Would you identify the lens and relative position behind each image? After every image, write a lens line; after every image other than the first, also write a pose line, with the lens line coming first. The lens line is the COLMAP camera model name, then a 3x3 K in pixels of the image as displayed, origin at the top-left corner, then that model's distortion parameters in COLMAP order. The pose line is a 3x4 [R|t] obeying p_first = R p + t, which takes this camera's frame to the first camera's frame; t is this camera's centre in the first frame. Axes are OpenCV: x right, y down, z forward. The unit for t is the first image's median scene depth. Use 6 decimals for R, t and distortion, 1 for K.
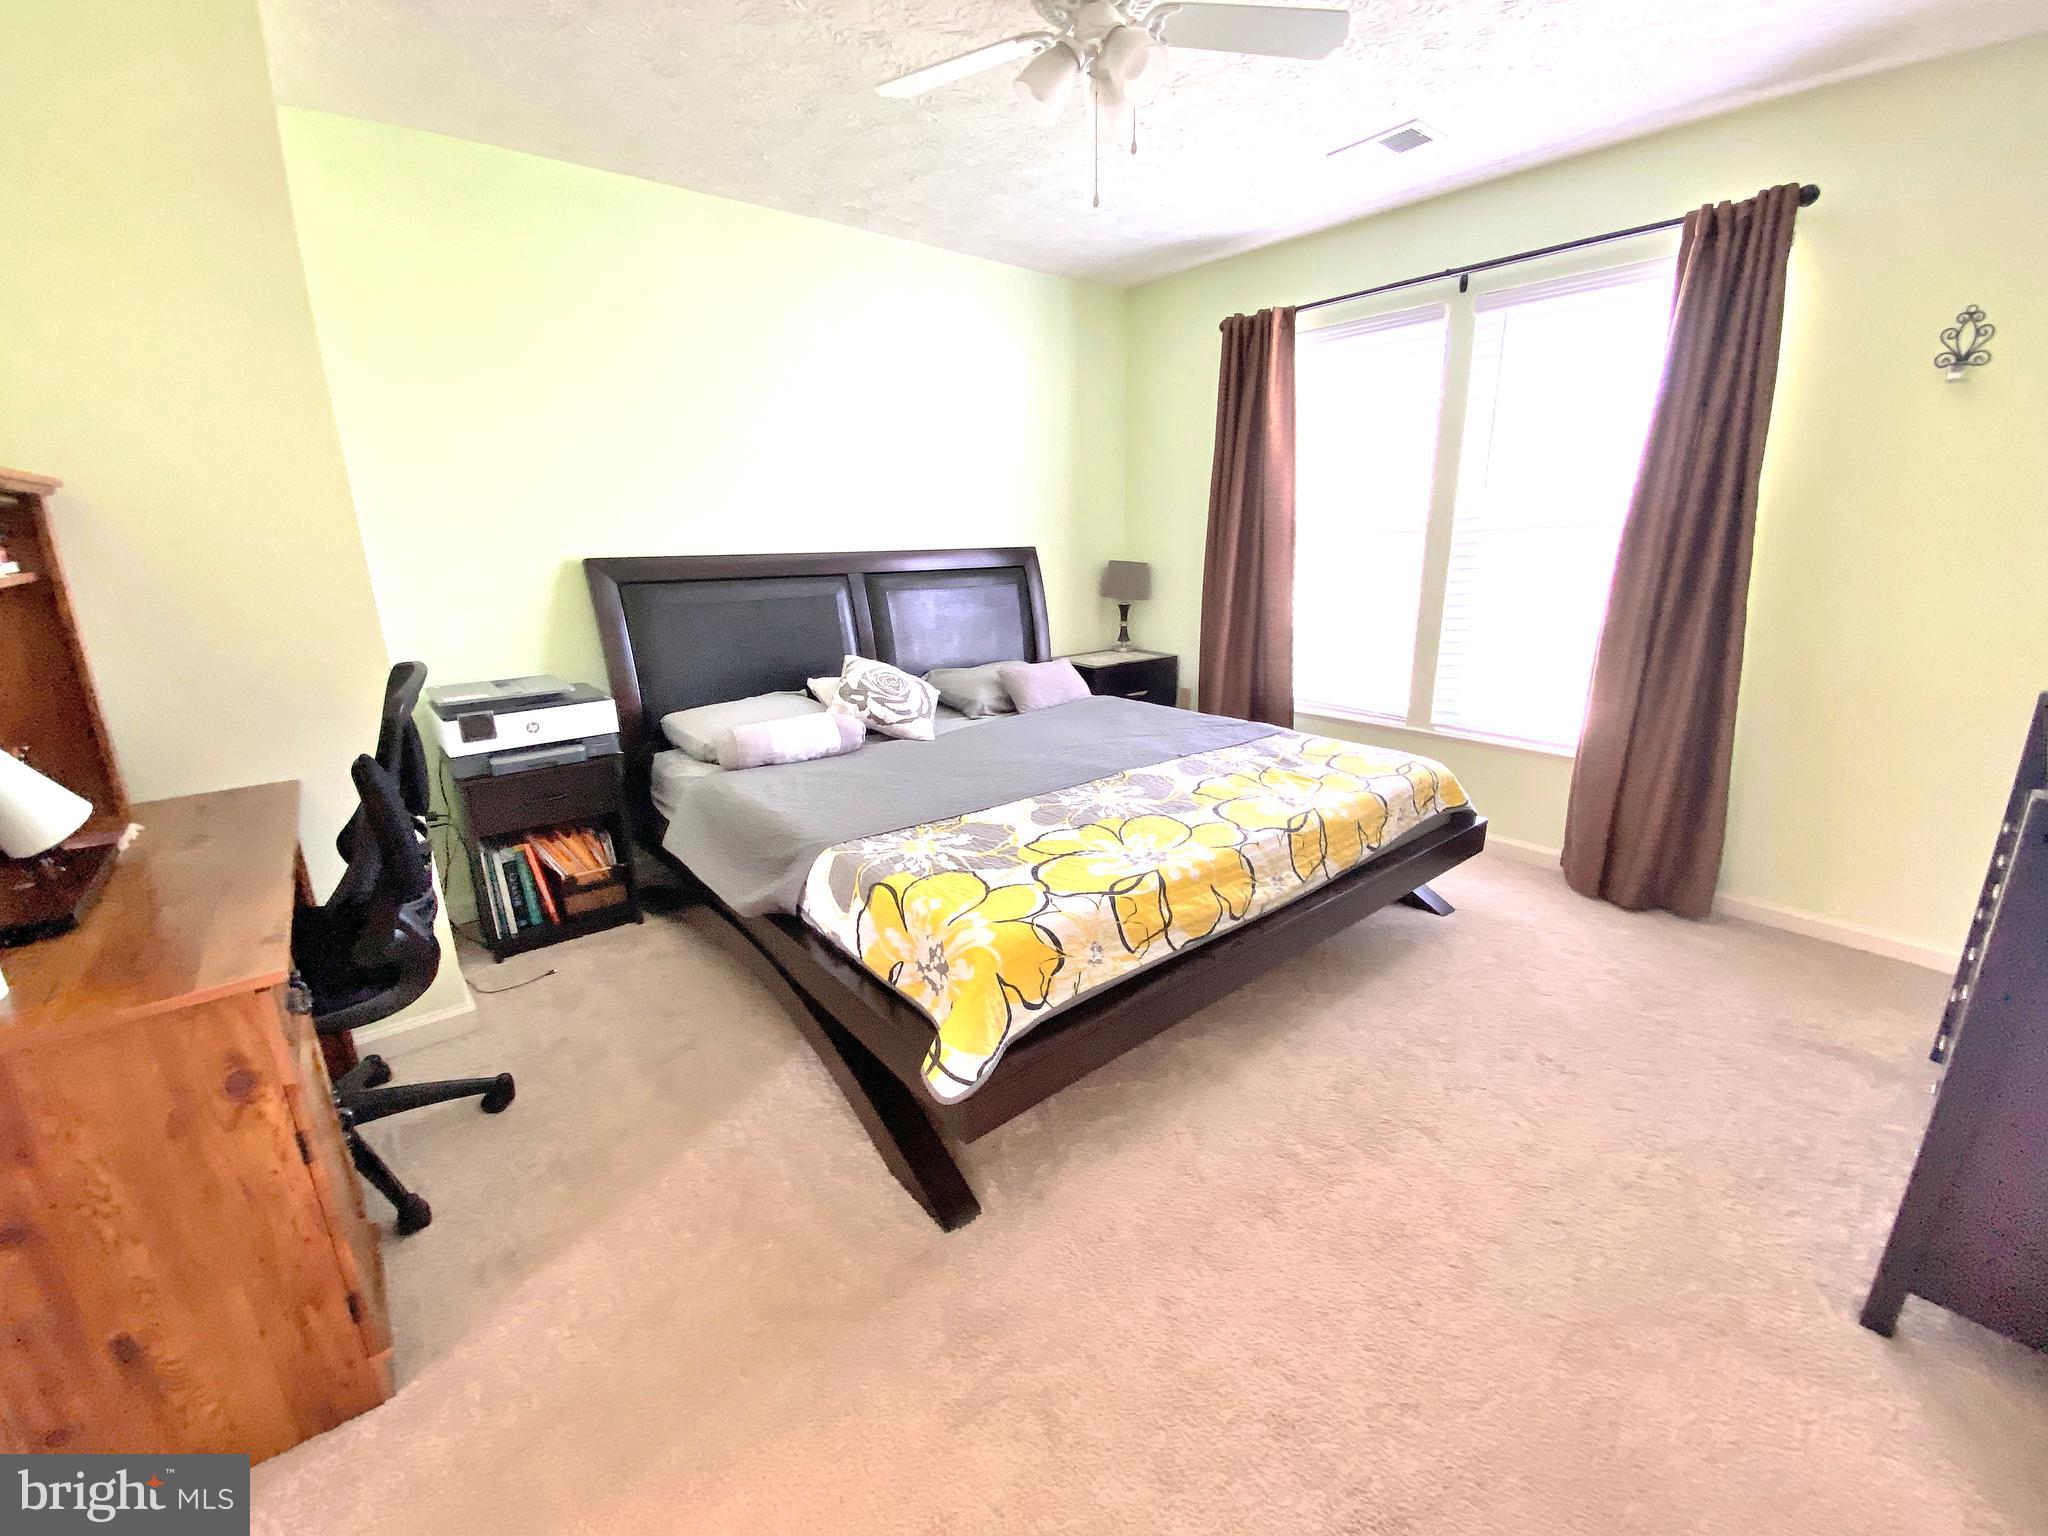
lens RADIAL K [[830.6, 0, 1036.6], [0, 830.6, 764.6], [0, 0, 1]] dist [0.003091, -0.012735]
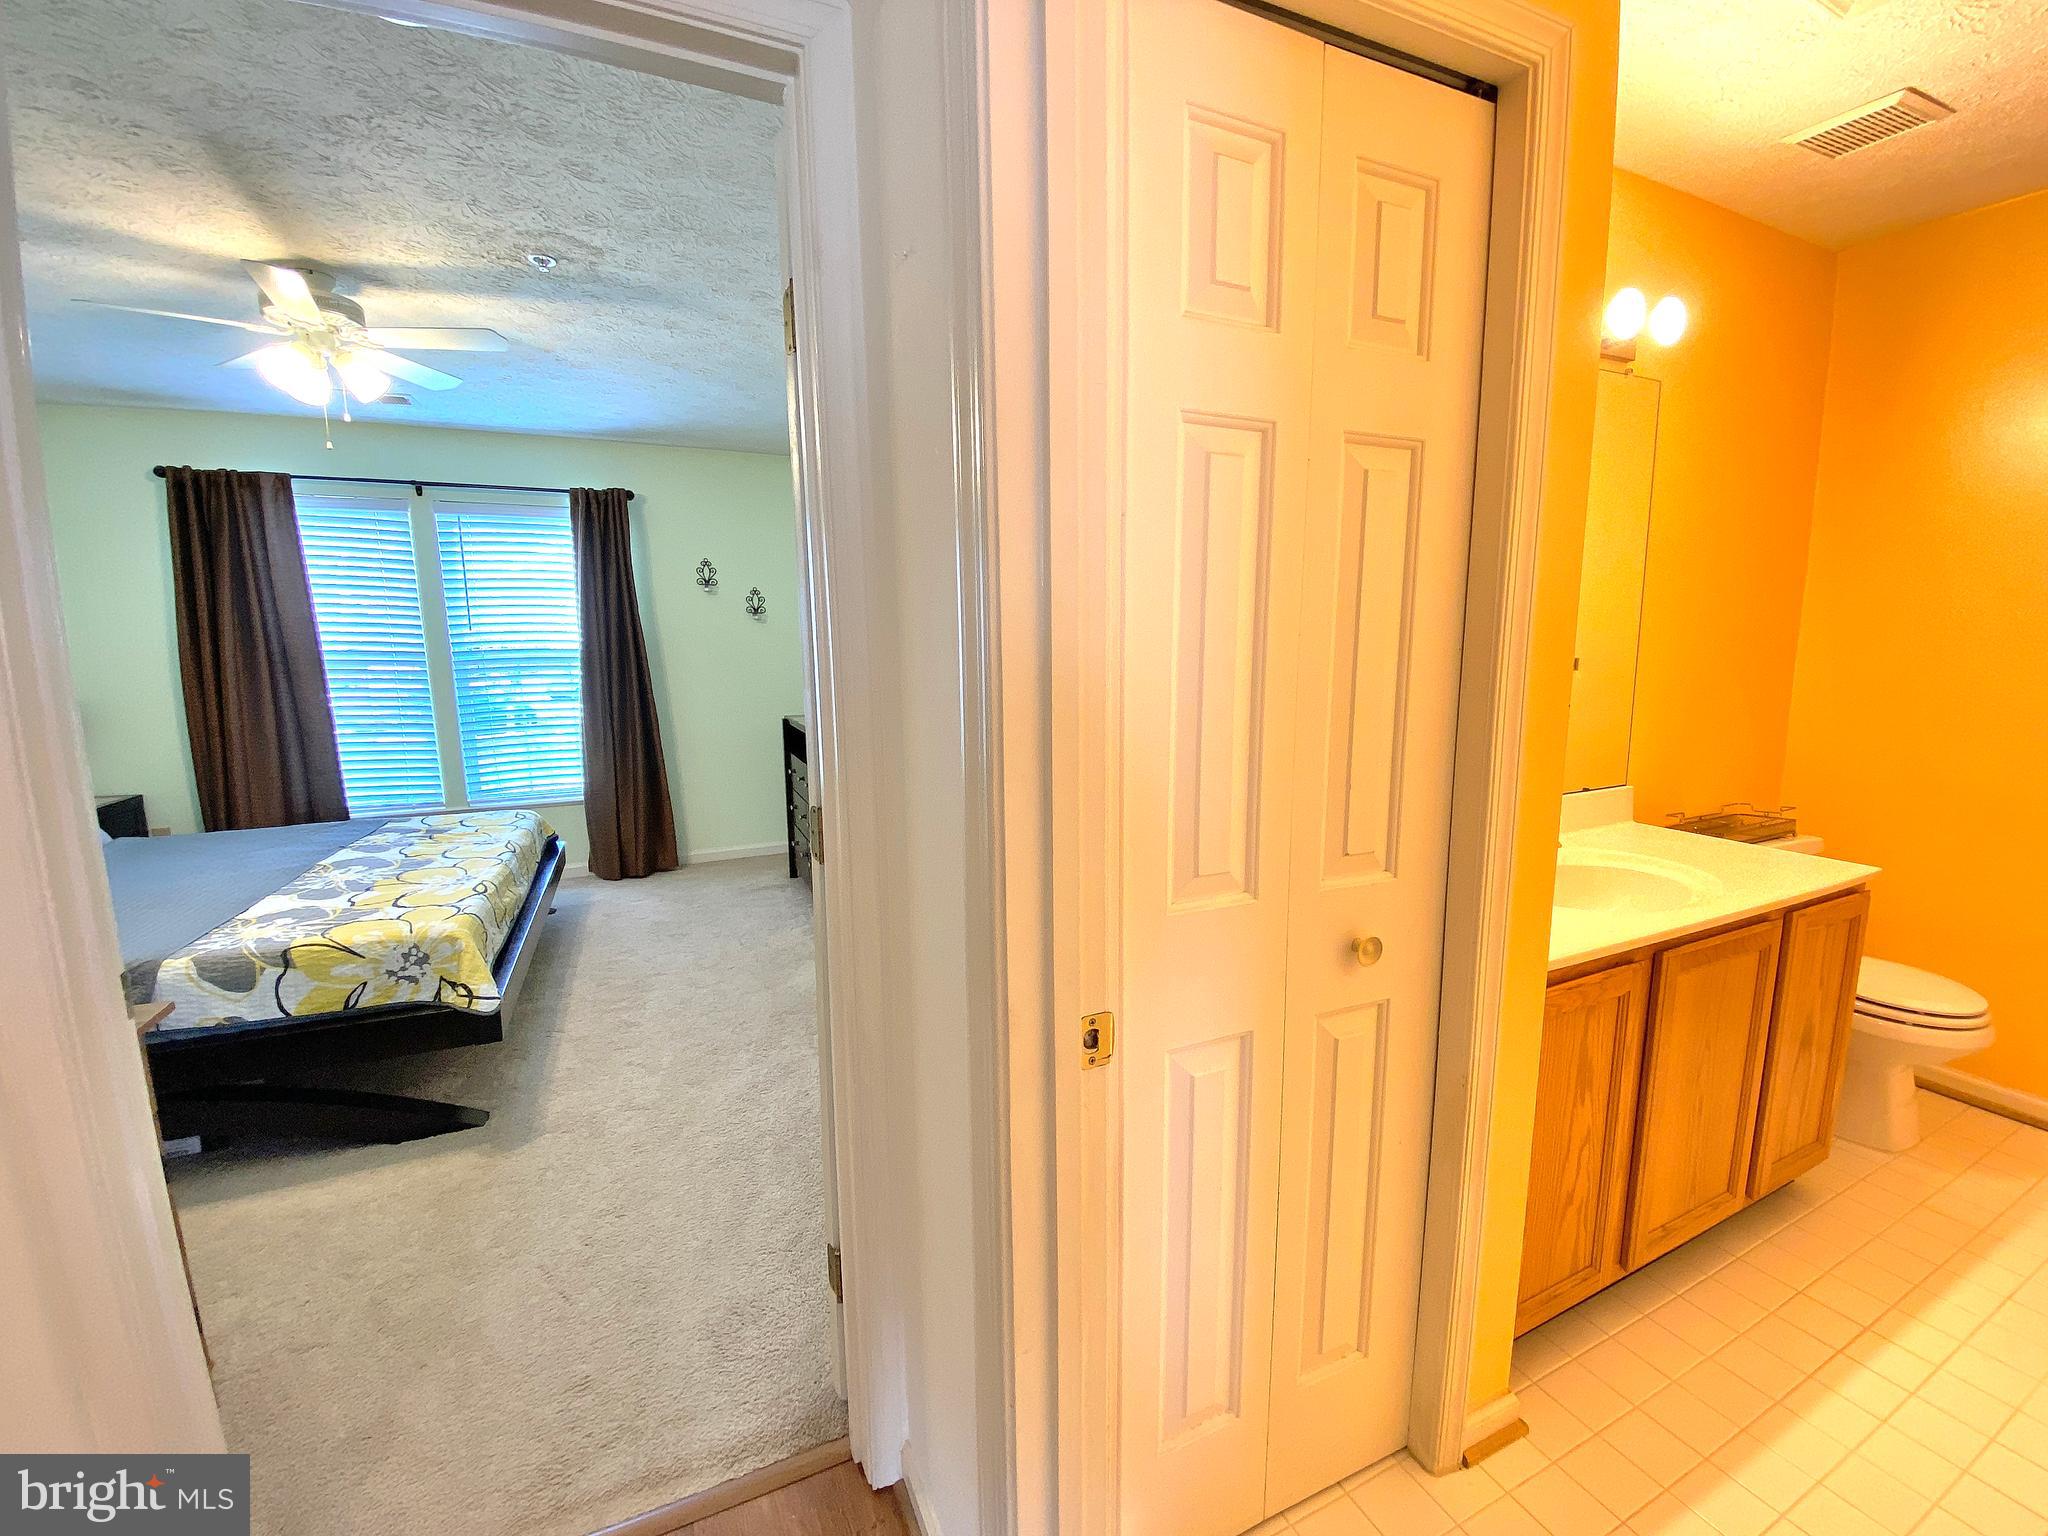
lens RADIAL K [[830.6, 0, 1029.4], [0, 830.6, 770.0], [0, 0, 1]] dist [0.003091, -0.012735]
pose [[0.261674, -0.132330, 0.956041, -0.804501], [0.262403, 0.962998, 0.061472, 0.078779], [-0.928801, 0.234782, 0.286716, -0.327225]]
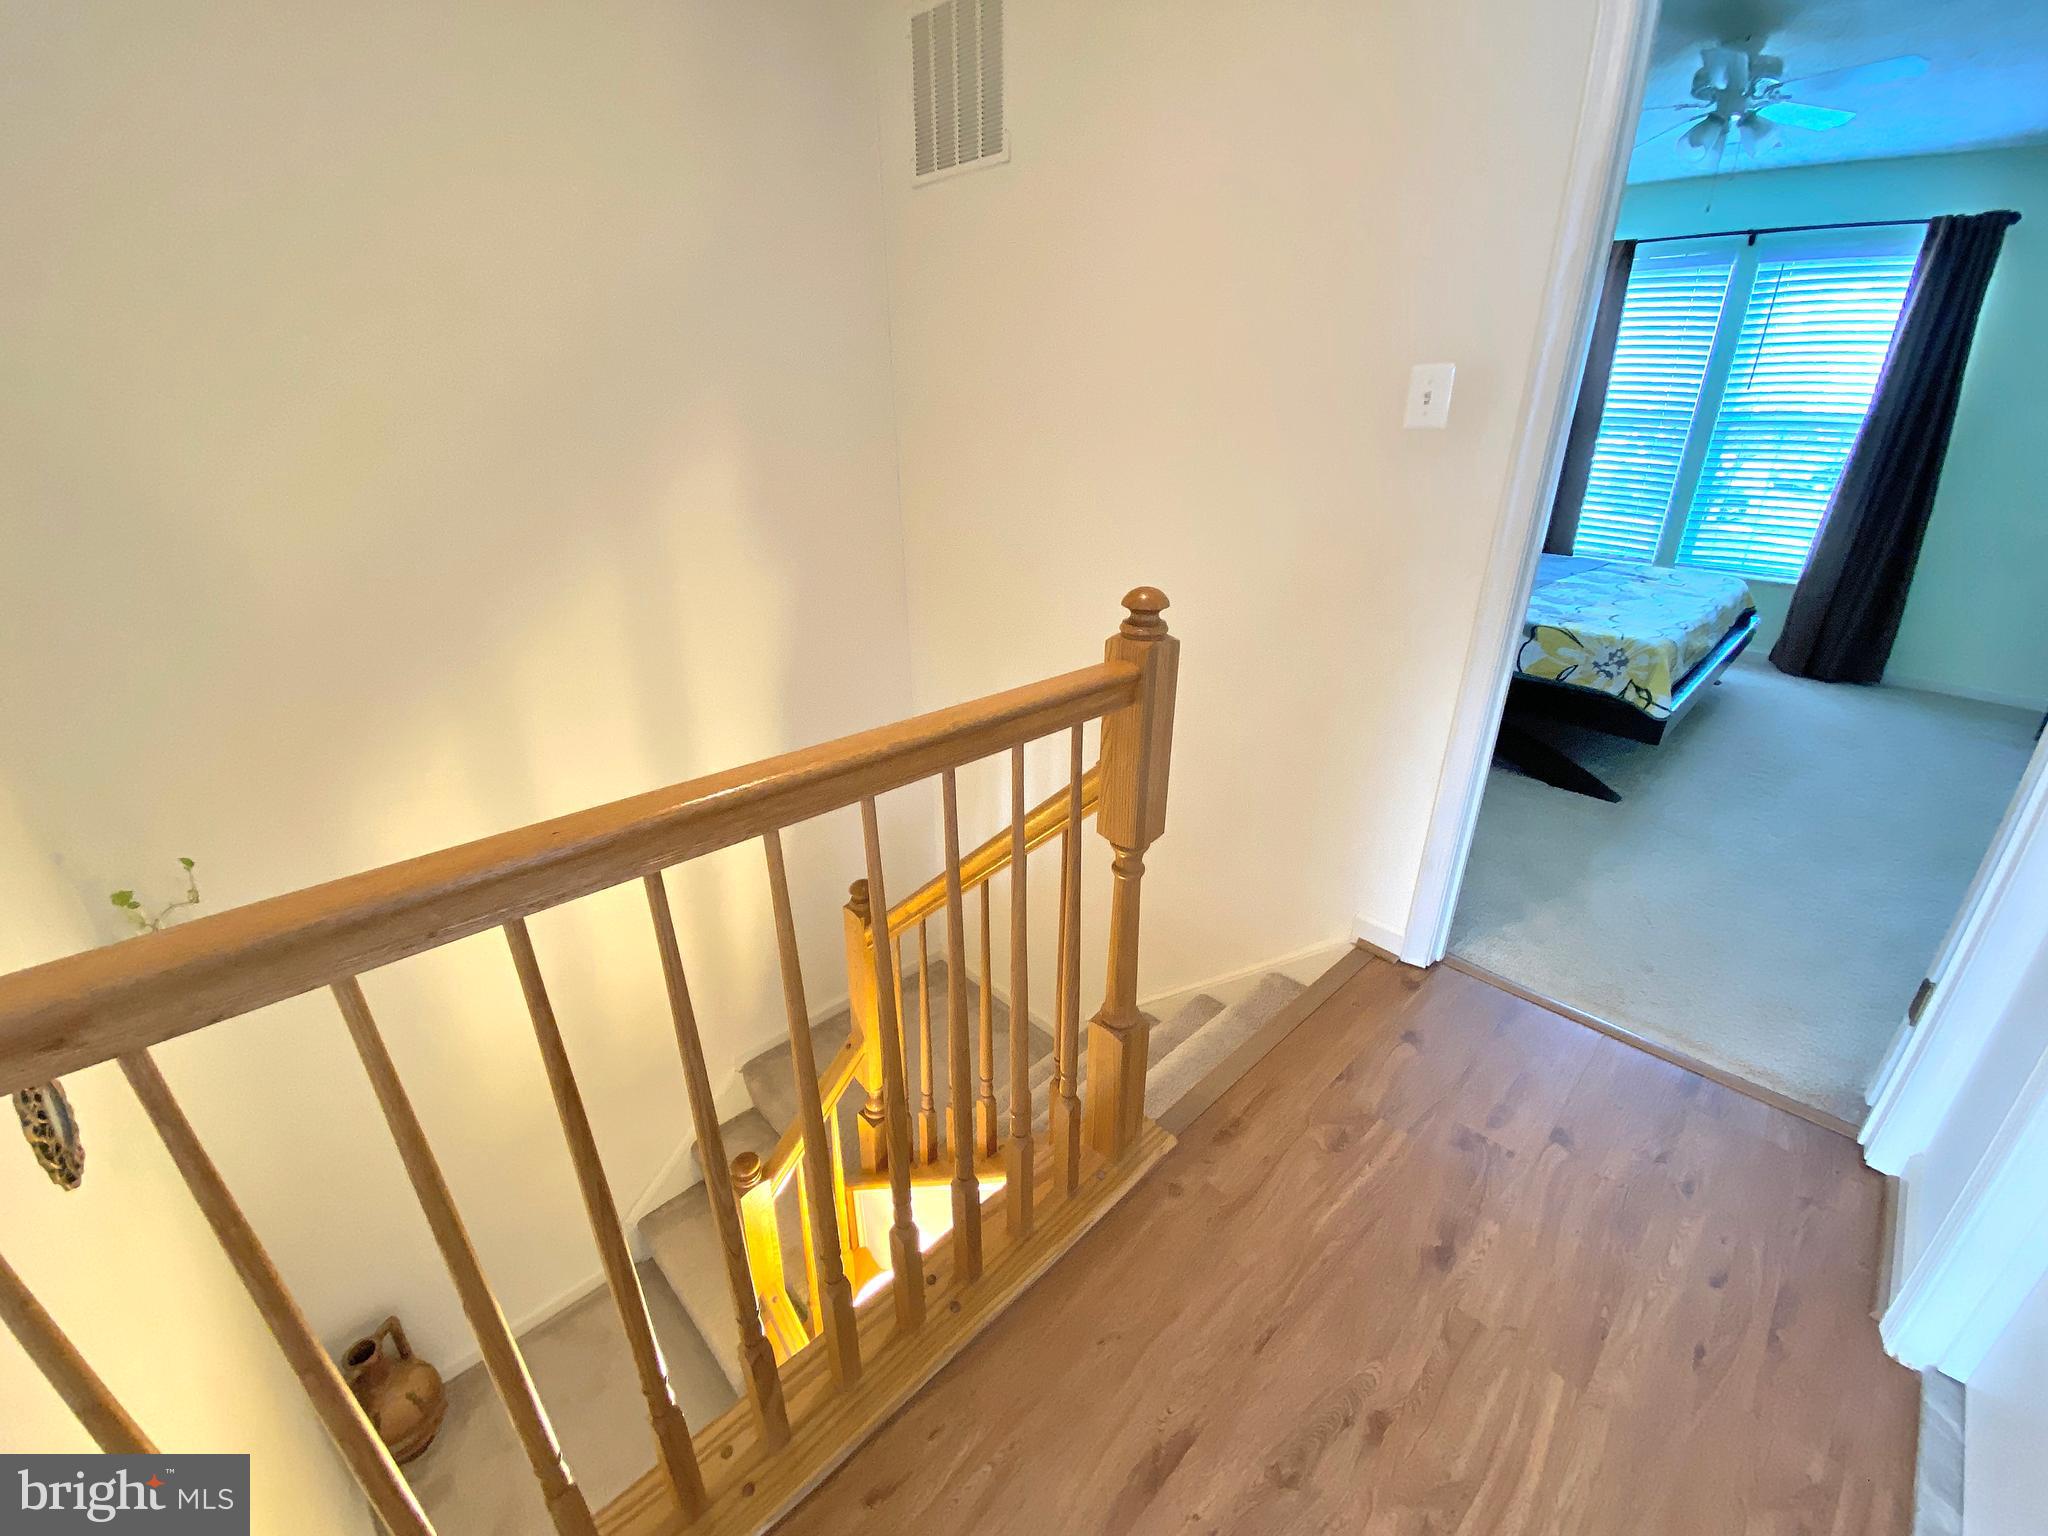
lens RADIAL K [[830.6, 0, 1023.1], [0, 830.6, 769.0], [0, 0, 1]] dist [0.003091, -0.012735]
pose [[0.996854, -0.007946, 0.078860, -1.078525], [-0.002351, 0.991560, 0.129630, 0.167541], [-0.079224, -0.129407, 0.988422, -0.500474]]
